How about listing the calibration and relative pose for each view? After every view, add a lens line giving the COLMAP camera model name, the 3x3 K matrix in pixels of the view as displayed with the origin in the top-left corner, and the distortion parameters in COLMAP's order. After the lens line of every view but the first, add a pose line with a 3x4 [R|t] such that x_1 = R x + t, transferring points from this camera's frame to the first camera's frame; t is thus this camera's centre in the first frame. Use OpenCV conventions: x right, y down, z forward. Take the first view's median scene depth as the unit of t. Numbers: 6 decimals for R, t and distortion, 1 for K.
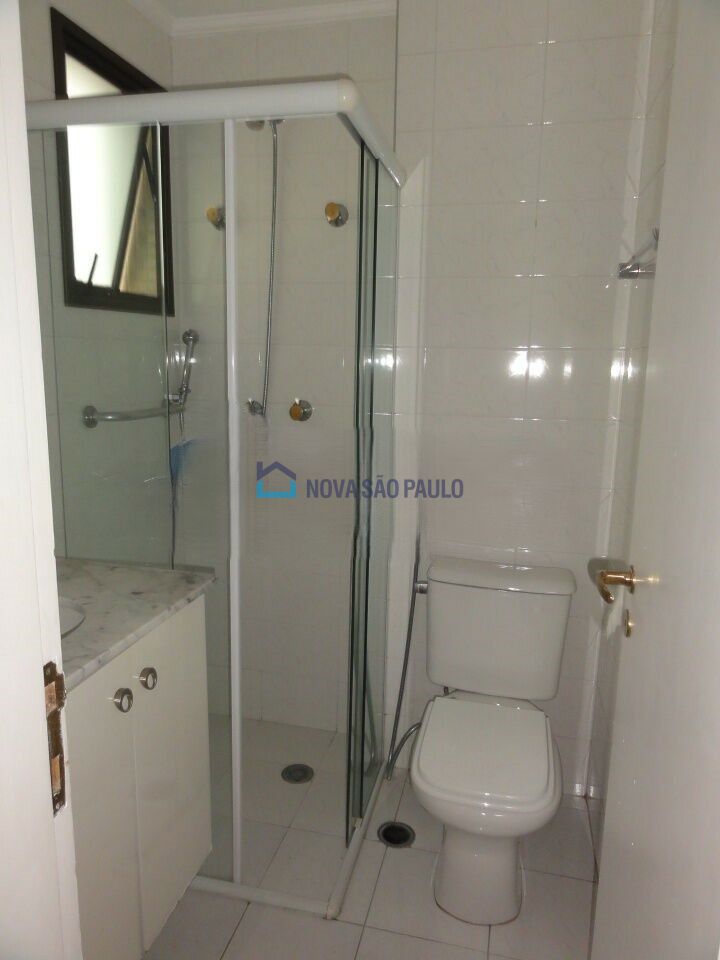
lens RADIAL K [[677.3, 0, 358.1], [0, 677.3, 488.2], [0, 0, 1]] dist [-0.001322, 0.005134]
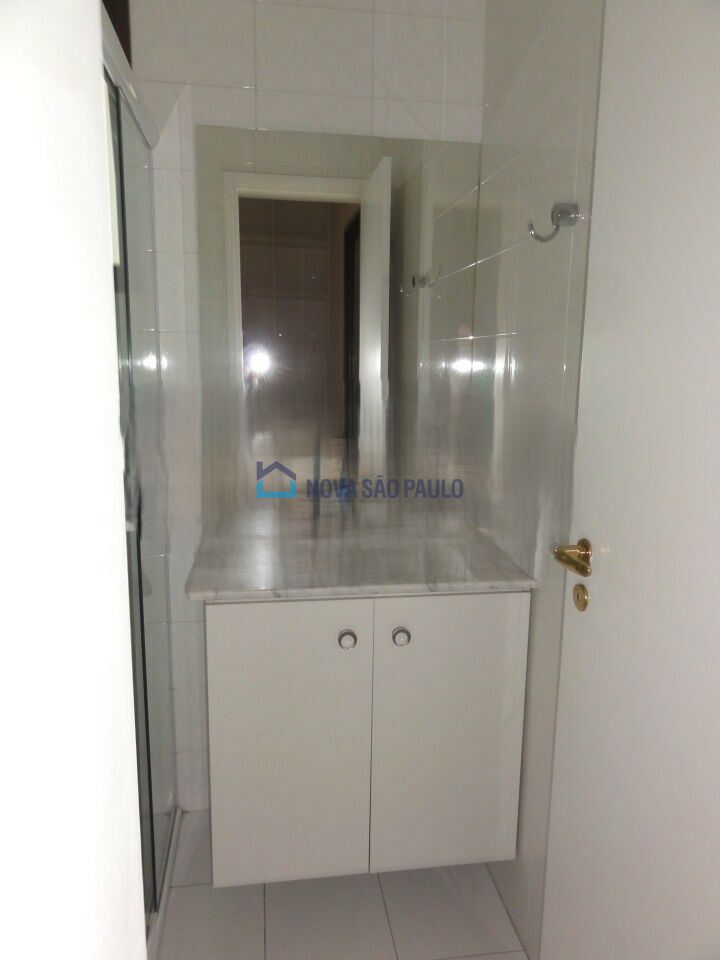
lens RADIAL K [[677.3, 0, 359.8], [0, 677.3, 484.7], [0, 0, 1]] dist [-0.001322, 0.005134]
pose [[0.943522, -0.065089, 0.324852, 0.006252], [0.067113, 0.997733, 0.004982, -0.022072], [-0.324440, 0.017102, 0.945752, 0.126314]]
